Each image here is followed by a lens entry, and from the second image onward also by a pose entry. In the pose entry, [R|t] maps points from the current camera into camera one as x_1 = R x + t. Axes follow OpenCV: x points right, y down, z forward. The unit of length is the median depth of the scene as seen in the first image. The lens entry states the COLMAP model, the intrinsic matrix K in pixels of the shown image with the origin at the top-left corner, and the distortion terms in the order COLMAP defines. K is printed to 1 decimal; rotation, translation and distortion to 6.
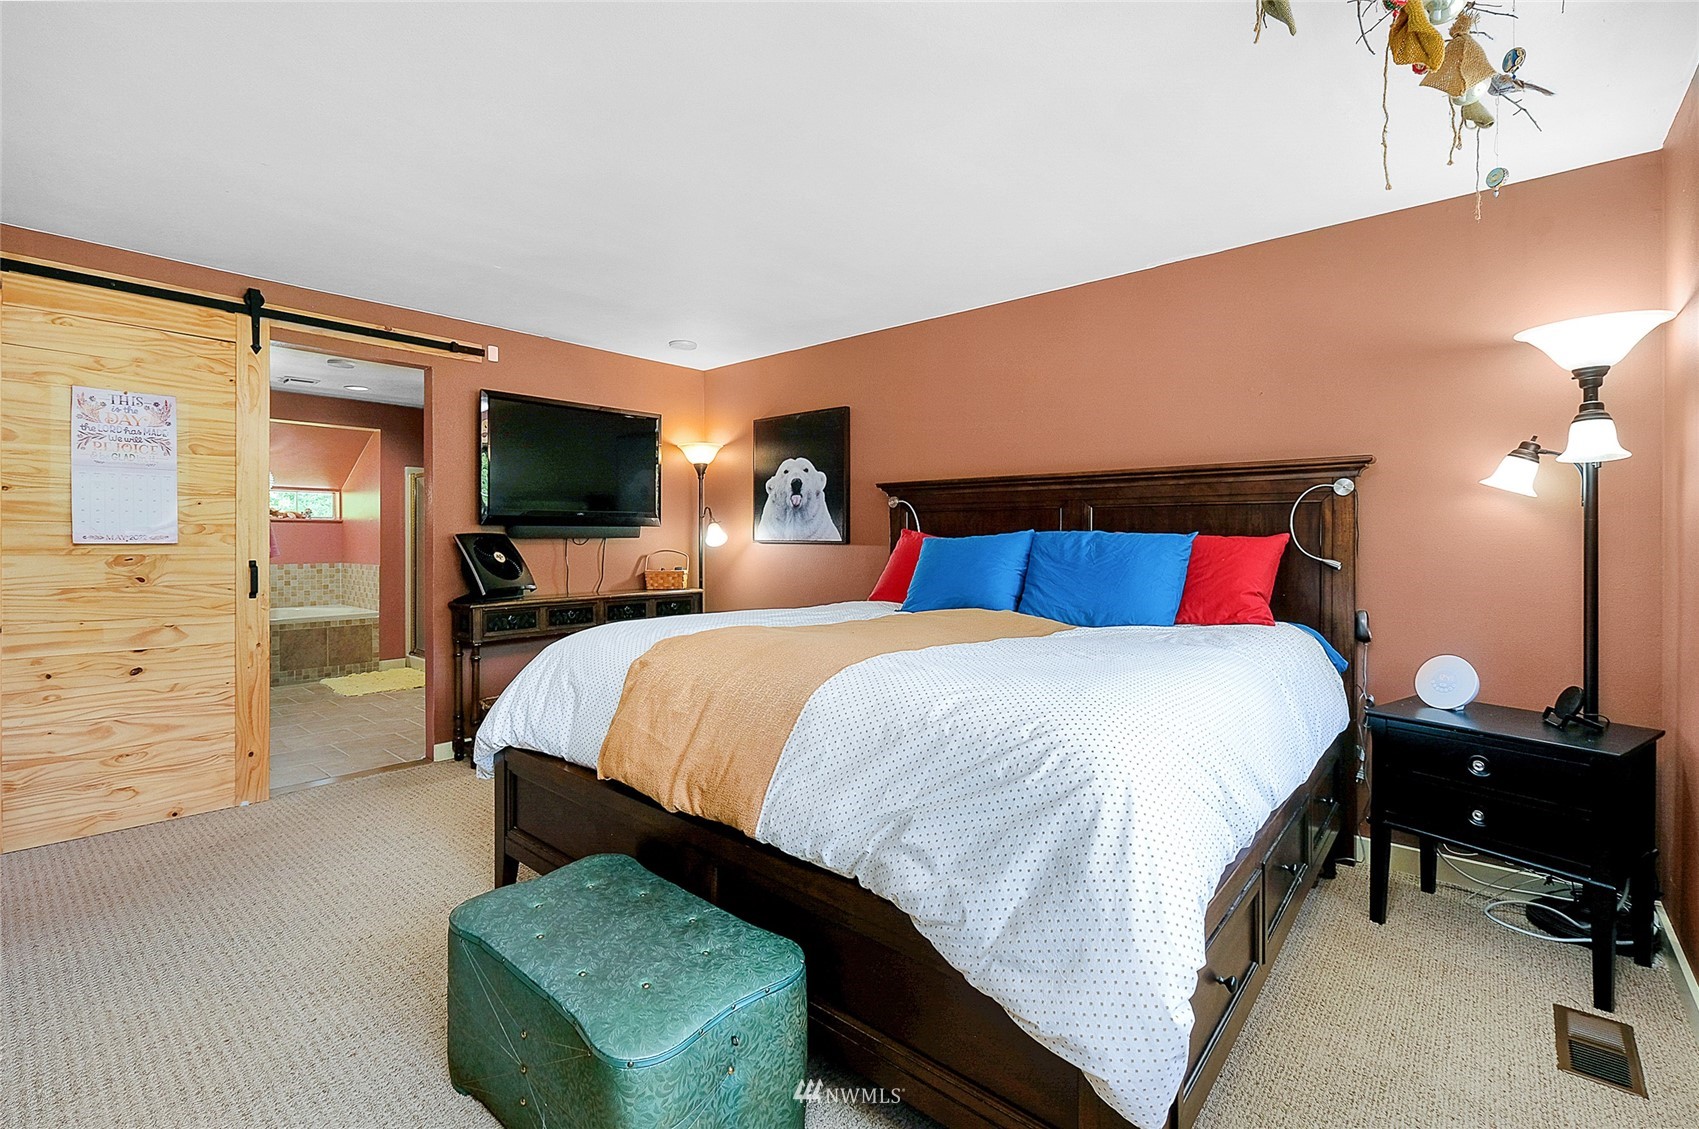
lens RADIAL K [[748.4, 0, 840.9], [0, 748.4, 551.6], [0, 0, 1]] dist [-0.007472, 0.000158]
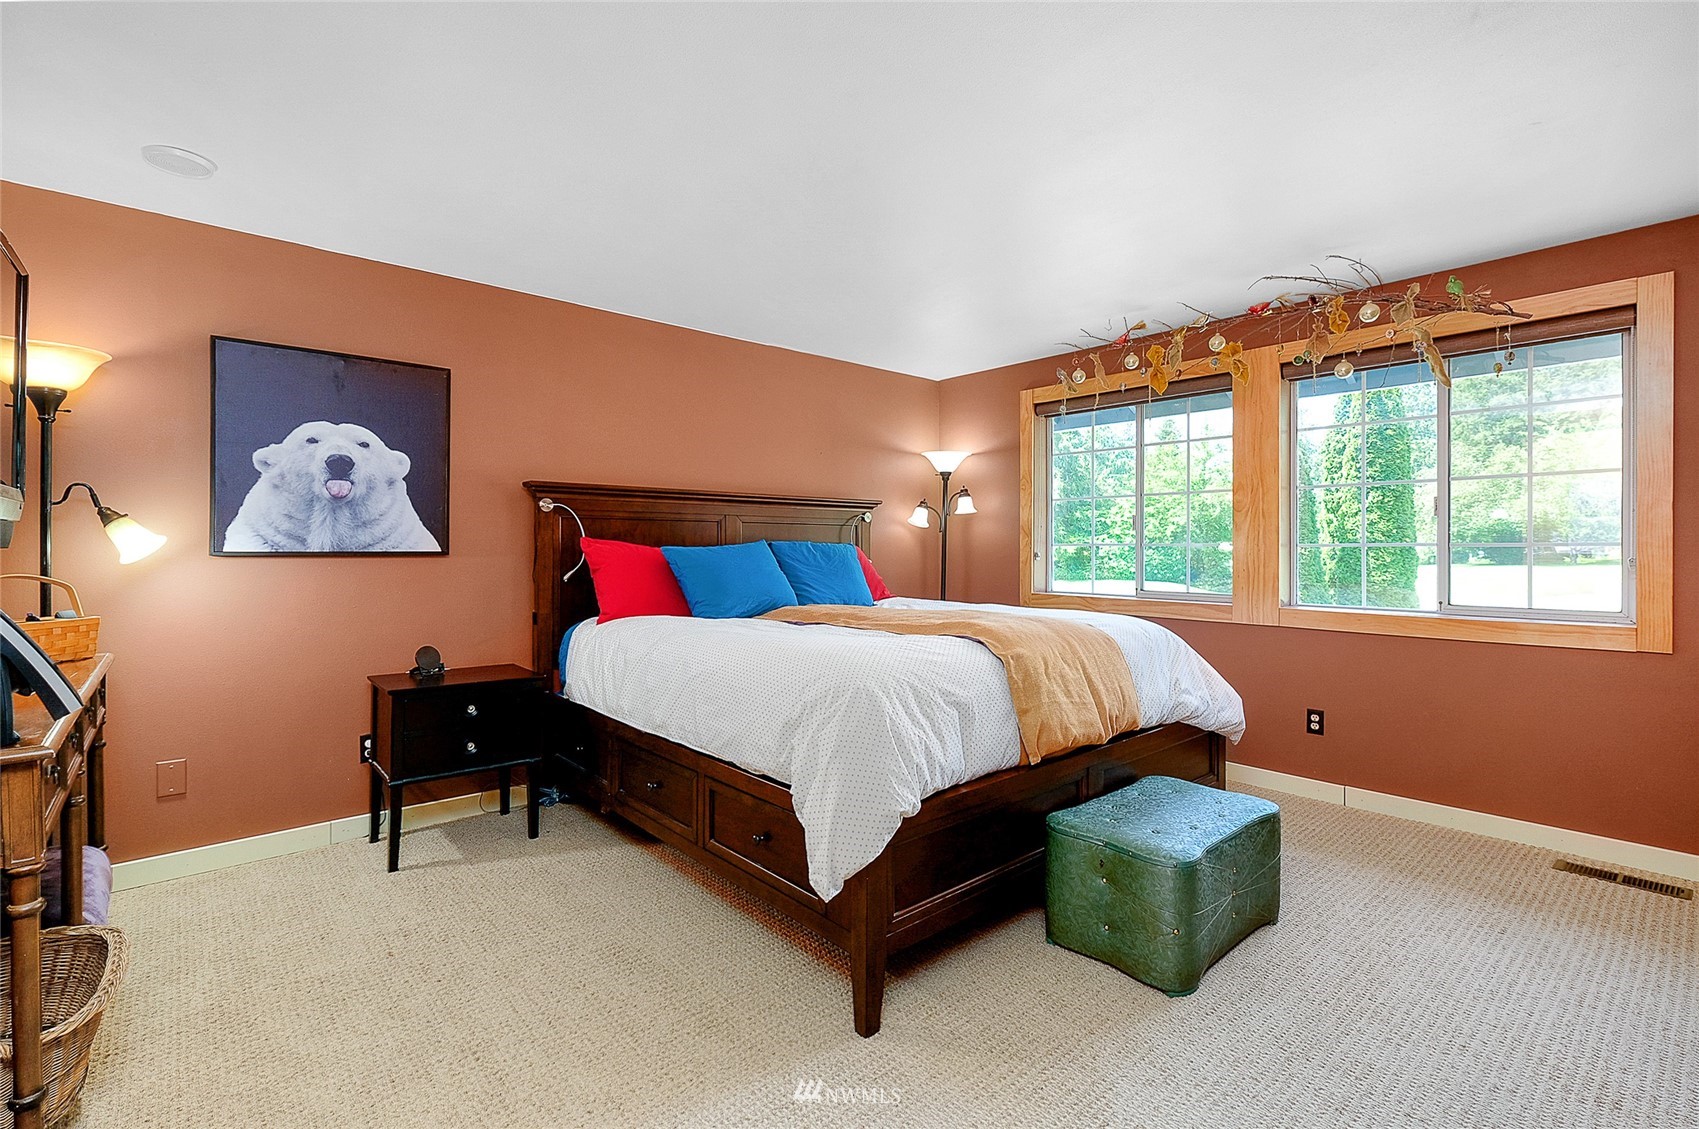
lens RADIAL K [[748.4, 0, 840.3], [0, 748.4, 556.0], [0, 0, 1]] dist [-0.007472, 0.000158]
pose [[0.131241, -0.007382, 0.991323, -0.622386], [0.025494, 0.999667, 0.004069, -0.003457], [-0.991023, 0.024739, 0.131385, 0.493590]]
